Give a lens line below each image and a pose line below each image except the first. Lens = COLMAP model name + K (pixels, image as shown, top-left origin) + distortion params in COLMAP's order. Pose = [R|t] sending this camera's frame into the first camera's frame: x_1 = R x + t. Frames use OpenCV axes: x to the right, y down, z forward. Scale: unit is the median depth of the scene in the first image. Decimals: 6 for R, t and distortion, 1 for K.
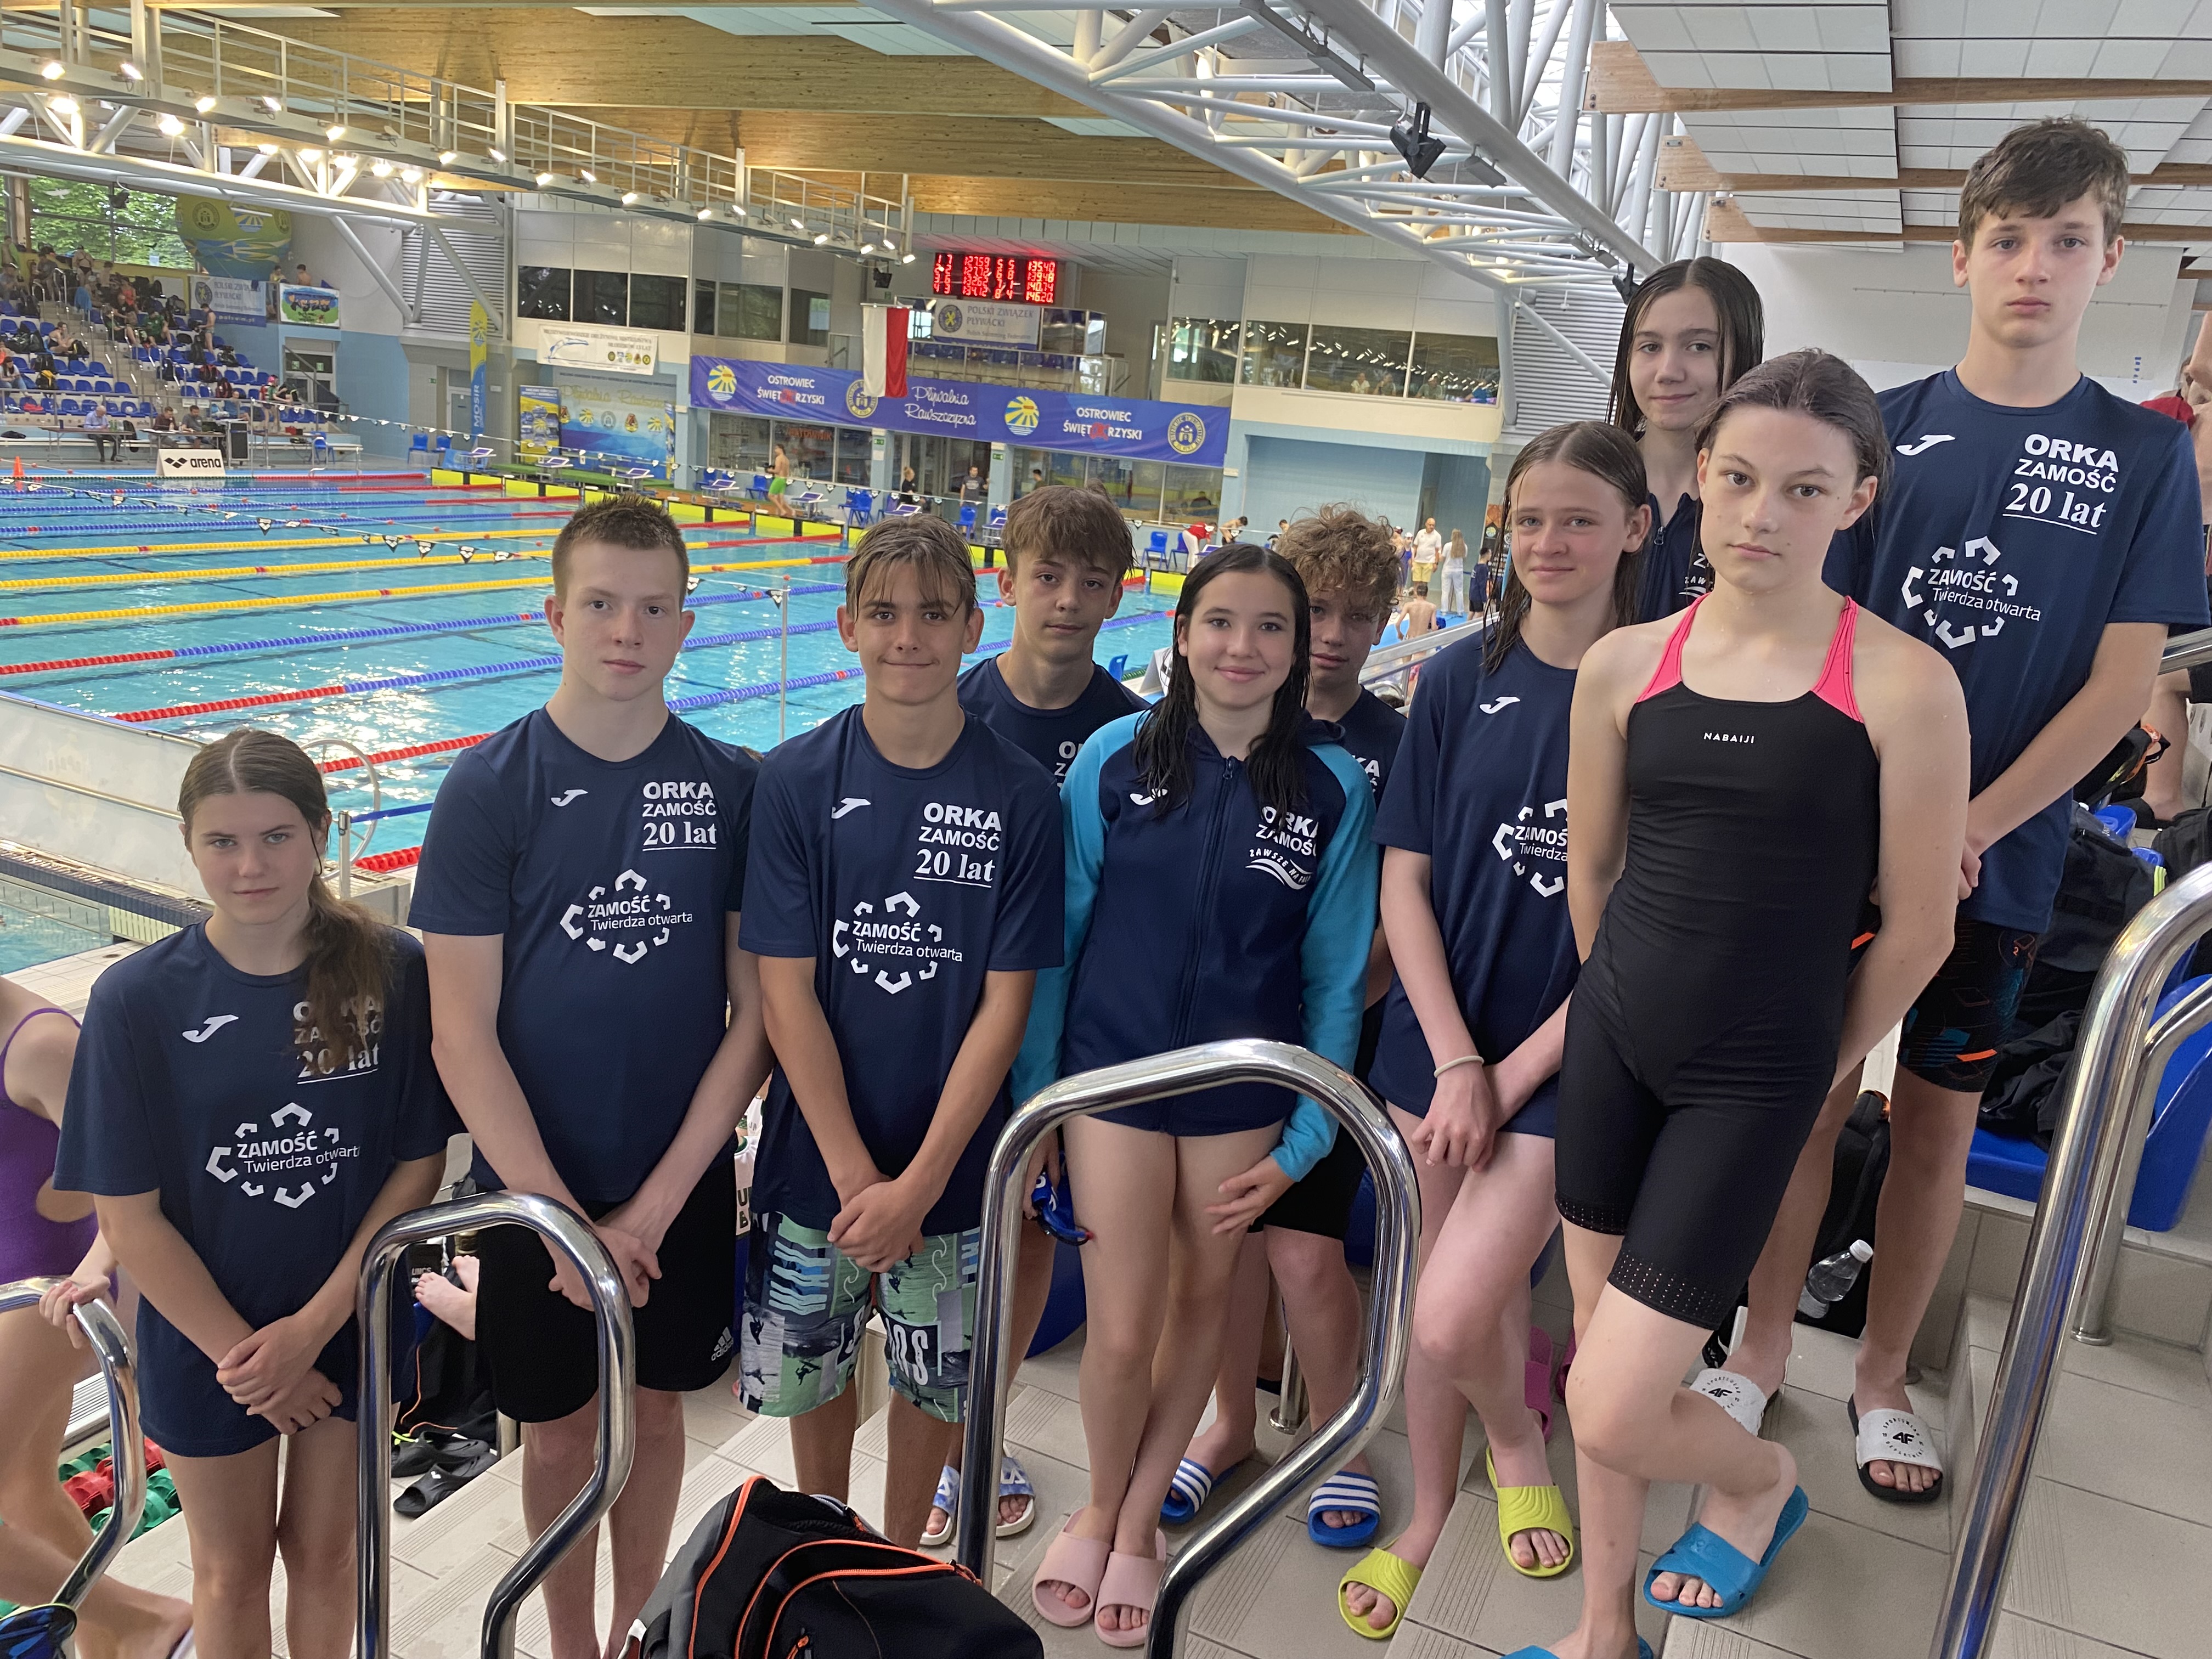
lens RADIAL K [[1694.9, 0, 1106.0], [0, 1694.9, 829.5], [0, 0, 1]] dist [-0.114130, 0.084041]
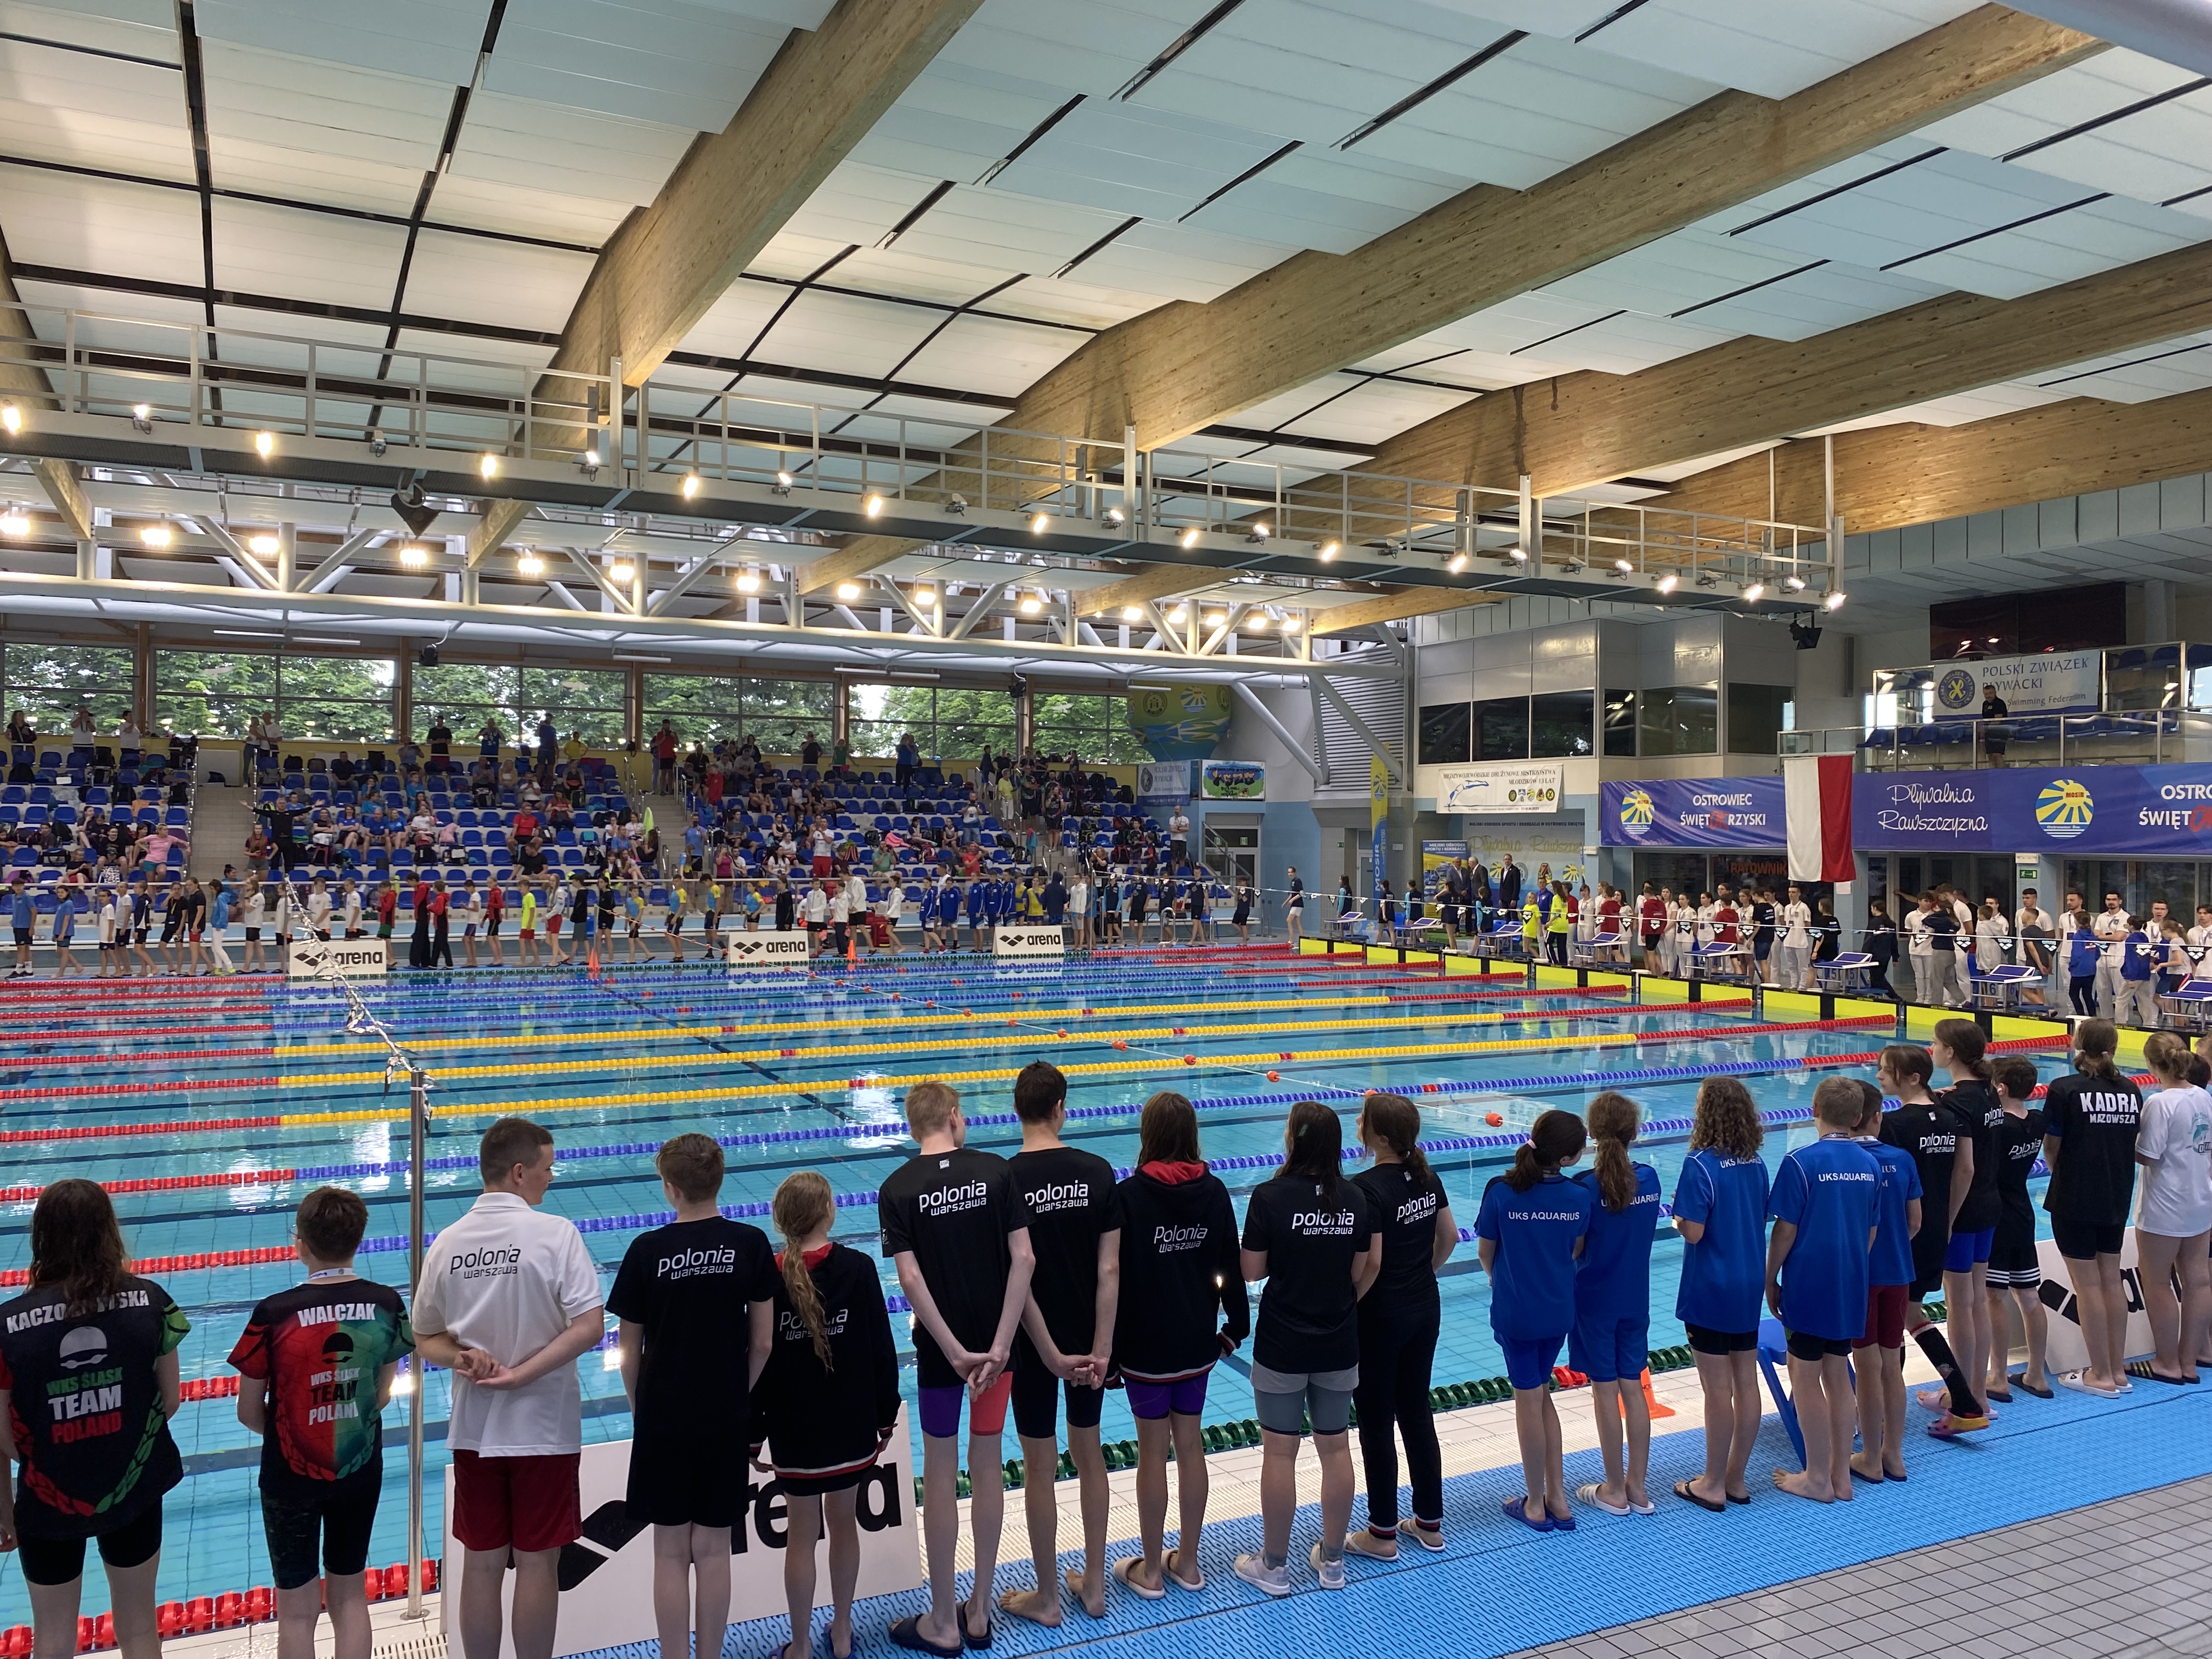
lens RADIAL K [[1621.4, 0, 1106.0], [0, 1621.4, 829.5], [0, 0, 1]] dist [0.046171, -0.078793]
pose [[0.767946, -0.101777, -0.632377, 0.058381], [-0.086930, 0.961599, -0.260328, -0.040343], [0.634589, 0.254890, 0.729608, 0.290537]]
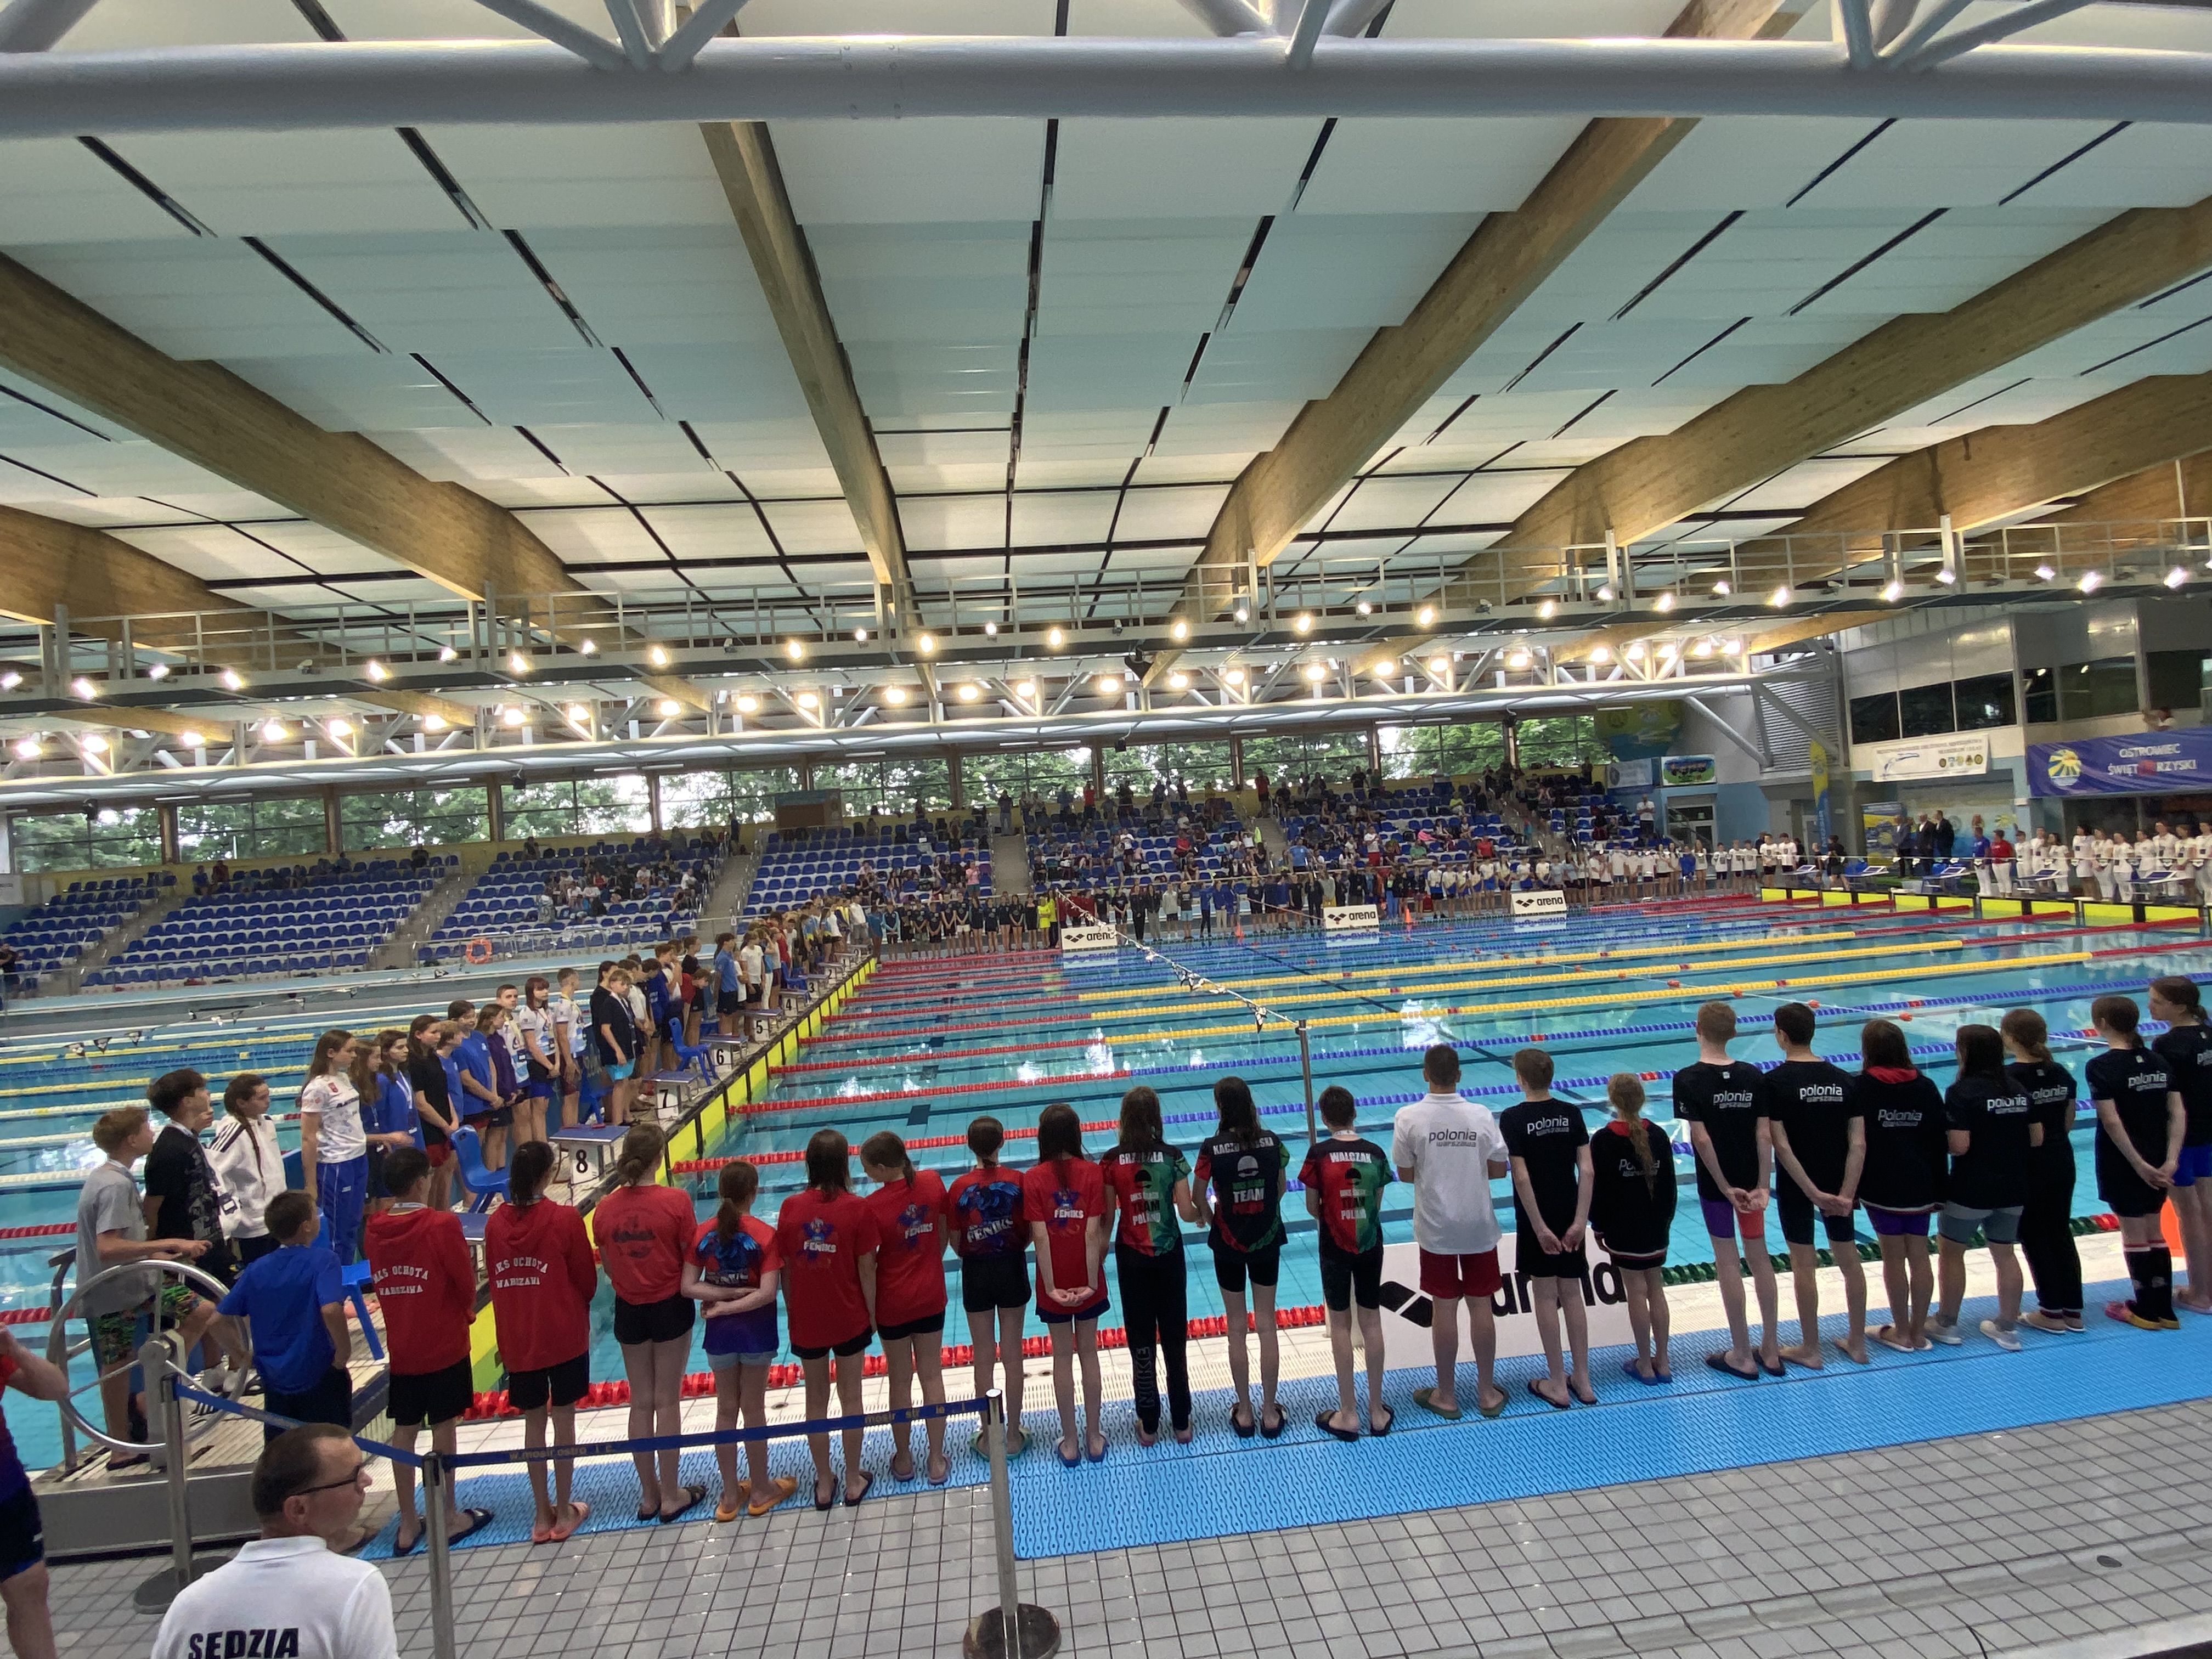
lens RADIAL K [[1133.2, 0, 1106.0], [0, 1133.2, 829.5], [0, 0, 1]] dist [0.001511, -0.028853]
pose [[0.467770, -0.153680, -0.870387, 0.059860], [-0.099380, 0.969378, -0.224568, -0.037511], [0.878245, 0.191545, 0.438173, 0.254073]]
